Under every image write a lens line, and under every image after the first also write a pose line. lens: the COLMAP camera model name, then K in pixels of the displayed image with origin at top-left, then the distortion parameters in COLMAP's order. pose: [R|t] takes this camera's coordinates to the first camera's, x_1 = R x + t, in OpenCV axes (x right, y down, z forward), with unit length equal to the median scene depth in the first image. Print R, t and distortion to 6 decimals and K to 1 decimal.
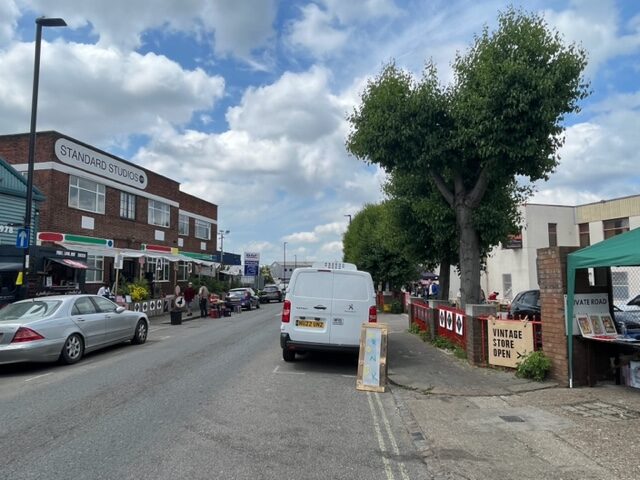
lens RADIAL K [[428.2, 0, 320.3], [0, 428.2, 243.9], [0, 0, 1]] dist [-0.001468, 0.002305]
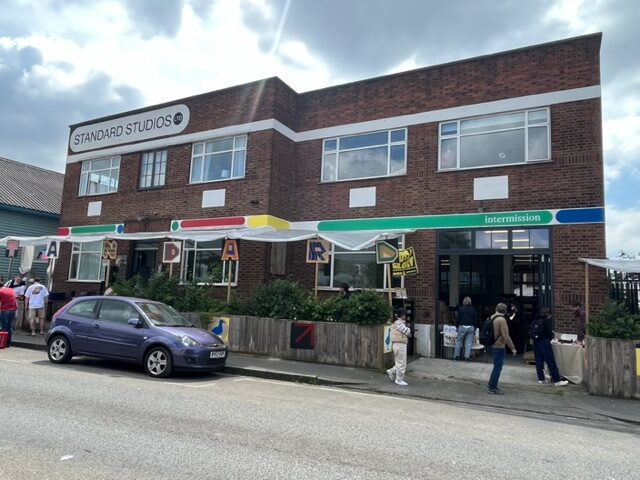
lens RADIAL K [[451.9, 0, 320.0], [0, 451.9, 240.0], [0, 0, 1]] dist [-0.004672, -0.001460]
pose [[-0.282164, -0.118453, -0.952025, 0.101154], [0.045248, 0.989601, -0.136539, 0.096577], [0.958298, -0.081603, -0.273870, 1.068912]]
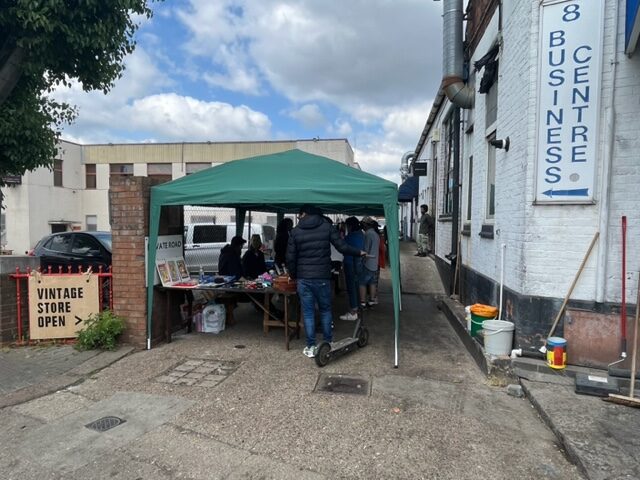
lens RADIAL K [[428.2, 0, 320.3], [0, 428.2, 243.9], [0, 0, 1]] dist [-0.001468, 0.002305]
pose [[0.477239, -0.033206, 0.878146, 0.022005], [-0.084094, 0.992974, 0.083250, 0.035936], [-0.874741, -0.113578, 0.471093, 0.330066]]
